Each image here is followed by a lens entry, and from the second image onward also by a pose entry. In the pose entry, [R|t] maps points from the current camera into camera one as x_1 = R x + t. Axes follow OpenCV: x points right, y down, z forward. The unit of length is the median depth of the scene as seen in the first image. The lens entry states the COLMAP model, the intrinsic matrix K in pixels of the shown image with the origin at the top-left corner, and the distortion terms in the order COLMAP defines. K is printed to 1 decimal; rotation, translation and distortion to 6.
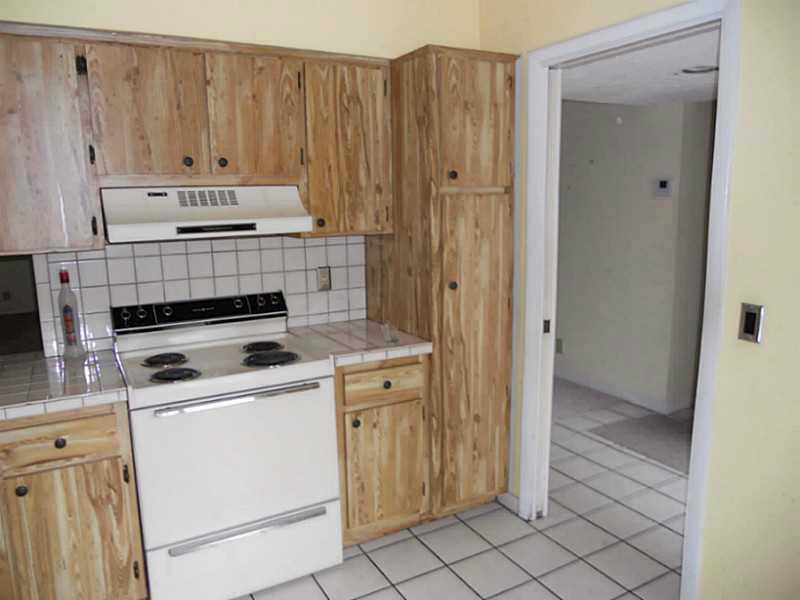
lens RADIAL K [[600.3, 0, 400.0], [0, 600.3, 300.0], [0, 0, 1]] dist [-0.066087, 0.009016]
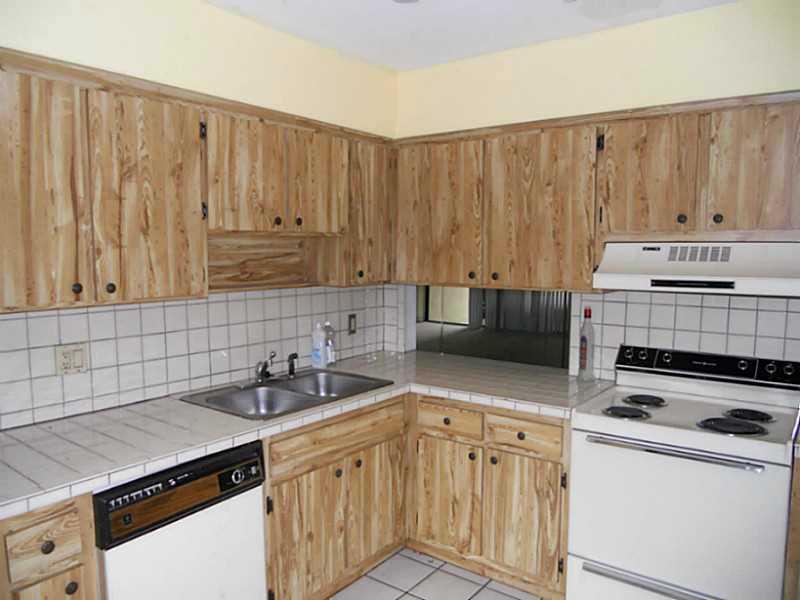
lens RADIAL K [[600.3, 0, 400.0], [0, 600.3, 300.0], [0, 0, 1]] dist [-0.066087, 0.009016]
pose [[0.391104, 0.095704, -0.915357, 0.430577], [-0.162439, 0.986143, 0.033699, -0.046905], [0.905898, 0.135510, 0.401231, 0.153179]]
